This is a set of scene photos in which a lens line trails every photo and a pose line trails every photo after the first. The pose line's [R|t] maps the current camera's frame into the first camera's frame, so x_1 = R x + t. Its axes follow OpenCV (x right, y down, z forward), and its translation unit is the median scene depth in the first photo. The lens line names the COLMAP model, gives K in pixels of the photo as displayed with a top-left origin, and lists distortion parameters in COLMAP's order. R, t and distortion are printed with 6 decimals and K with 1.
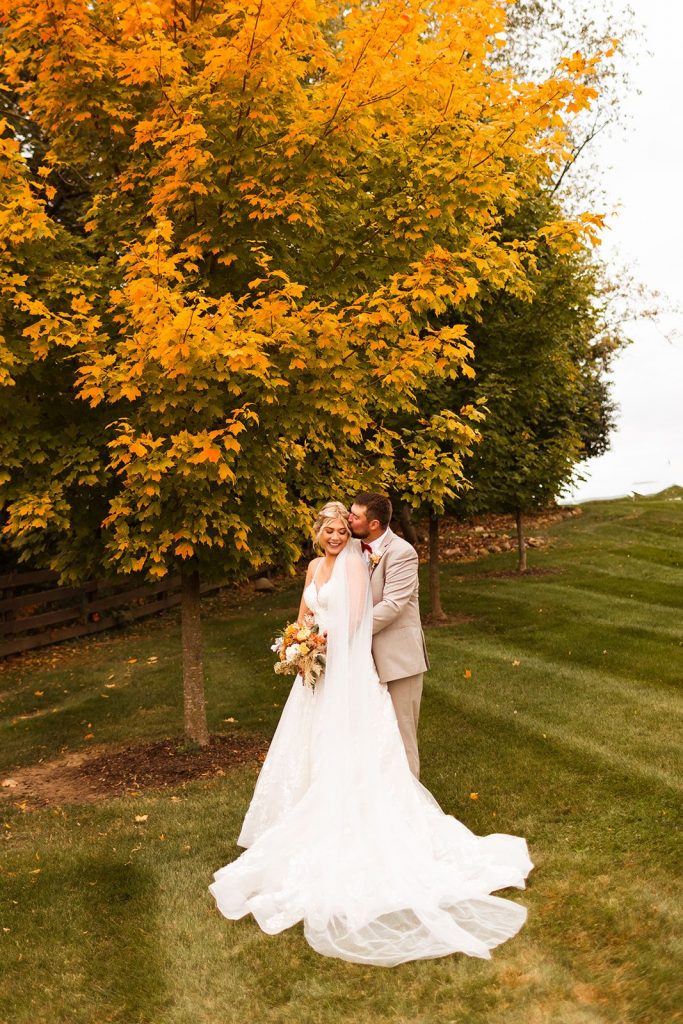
lens RADIAL K [[2250.9, 0, 341.5], [0, 2250.9, 512.0], [0, 0, 1]] dist [-0.013454, -0.381546]
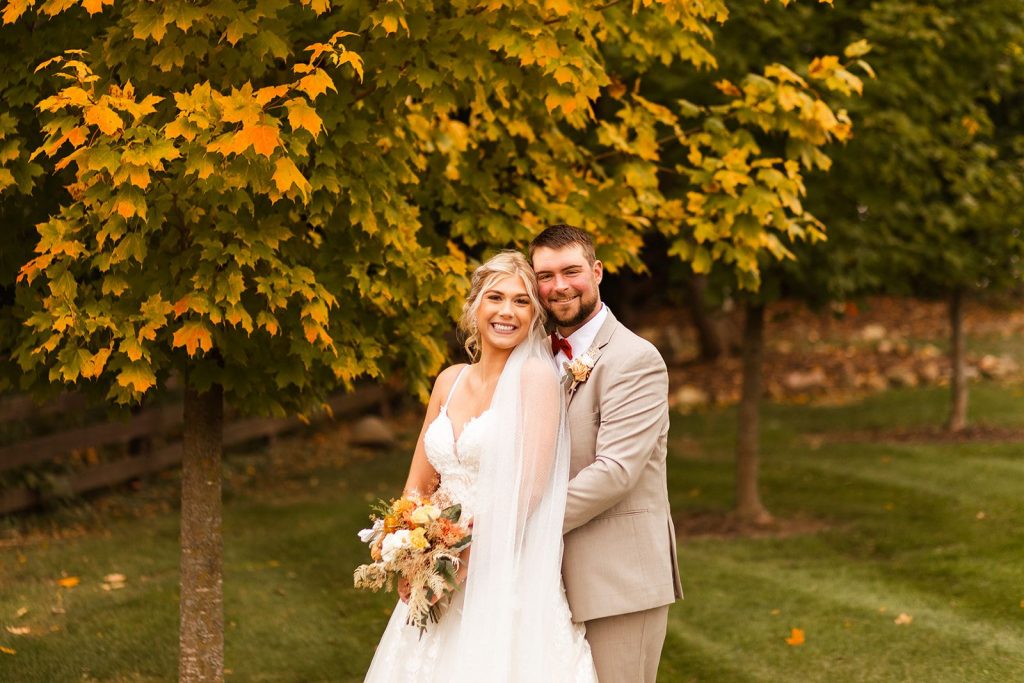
lens RADIAL K [[2250.9, 0, 512.1], [0, 2250.9, 414.3], [0, 0, 1]] dist [-0.013454, -0.381546]
pose [[0.996040, 0.045025, 0.076657, -0.039334], [-0.050201, 0.996490, 0.066994, -0.002103], [-0.073372, -0.070577, 0.994804, 0.533114]]
